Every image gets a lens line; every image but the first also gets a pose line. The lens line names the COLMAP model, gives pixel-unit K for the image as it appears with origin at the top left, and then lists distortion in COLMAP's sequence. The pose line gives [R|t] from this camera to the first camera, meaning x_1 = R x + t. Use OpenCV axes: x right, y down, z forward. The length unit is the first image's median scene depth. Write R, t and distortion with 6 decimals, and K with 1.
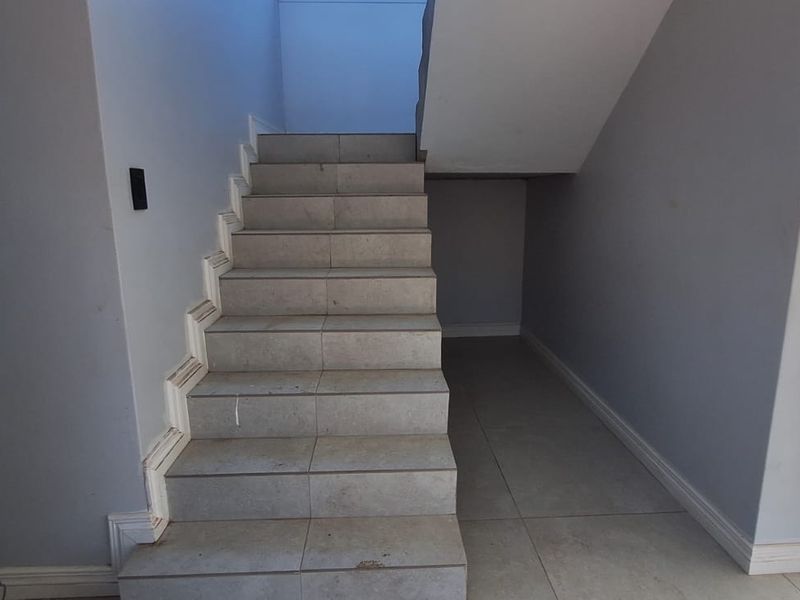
lens RADIAL K [[516.8, 0, 402.5], [0, 516.8, 297.2], [0, 0, 1]] dist [-0.007507, 0.000322]
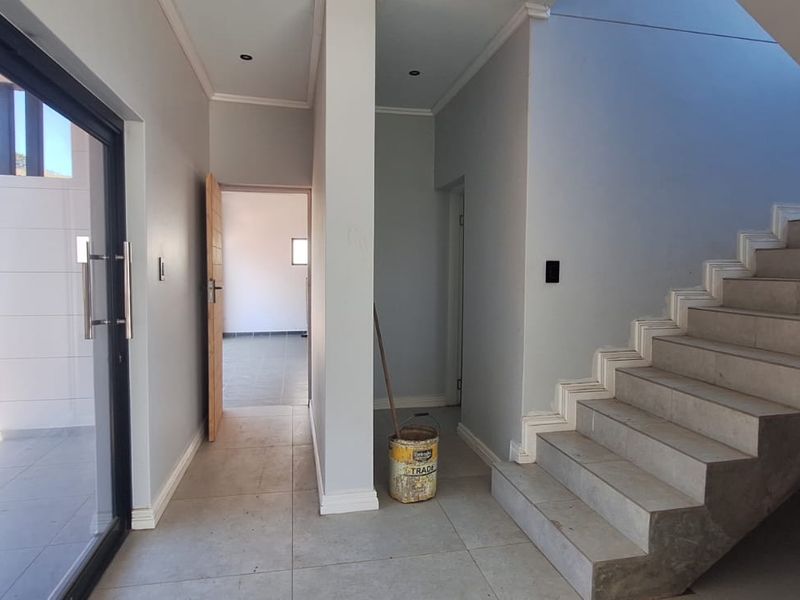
lens RADIAL K [[516.8, 0, 402.5], [0, 516.8, 297.2], [0, 0, 1]] dist [-0.007507, 0.000322]
pose [[0.160729, 0.061200, -0.985099, 0.916700], [-0.208808, 0.977593, 0.026665, -0.043614], [0.964658, 0.201411, 0.169906, 0.140519]]
